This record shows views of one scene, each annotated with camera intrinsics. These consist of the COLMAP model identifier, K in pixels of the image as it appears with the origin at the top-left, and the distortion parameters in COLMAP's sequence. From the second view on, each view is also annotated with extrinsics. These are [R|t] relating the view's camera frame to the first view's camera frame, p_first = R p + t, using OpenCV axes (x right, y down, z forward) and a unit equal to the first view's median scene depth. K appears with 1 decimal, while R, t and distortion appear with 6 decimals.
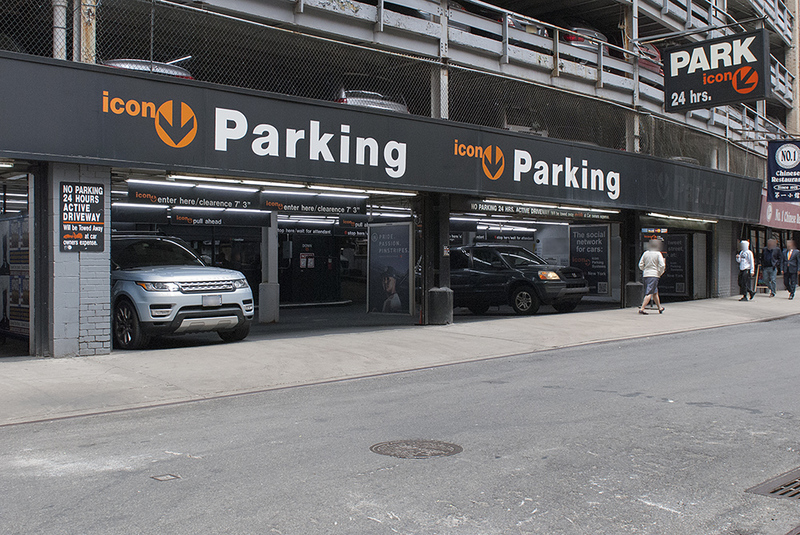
lens RADIAL K [[857.7, 0, 400.0], [0, 857.7, 267.5], [0, 0, 1]] dist [-0.016545, -0.012598]
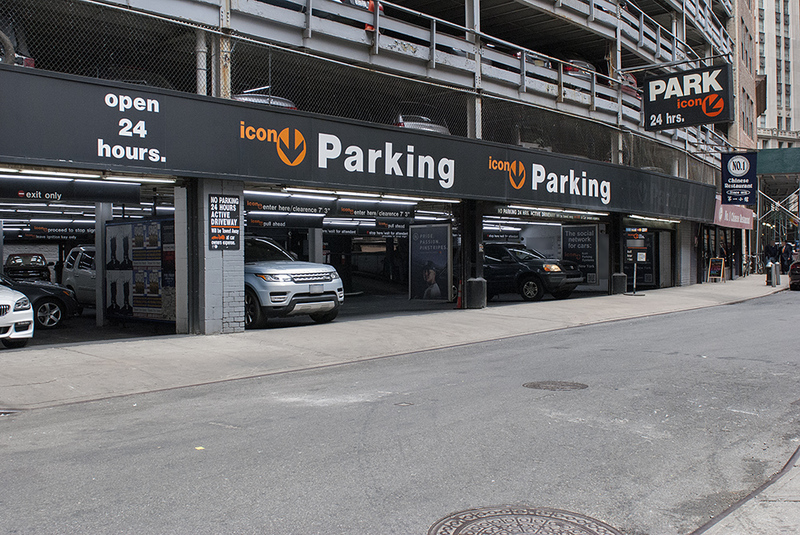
lens RADIAL K [[811.8, 0, 400.0], [0, 811.8, 267.5], [0, 0, 1]] dist [-0.012548, 0.004689]
pose [[0.997840, -0.007050, 0.065307, -0.134686], [0.006735, 0.999965, 0.005041, 0.002048], [-0.065341, -0.004590, 0.997852, -0.138498]]
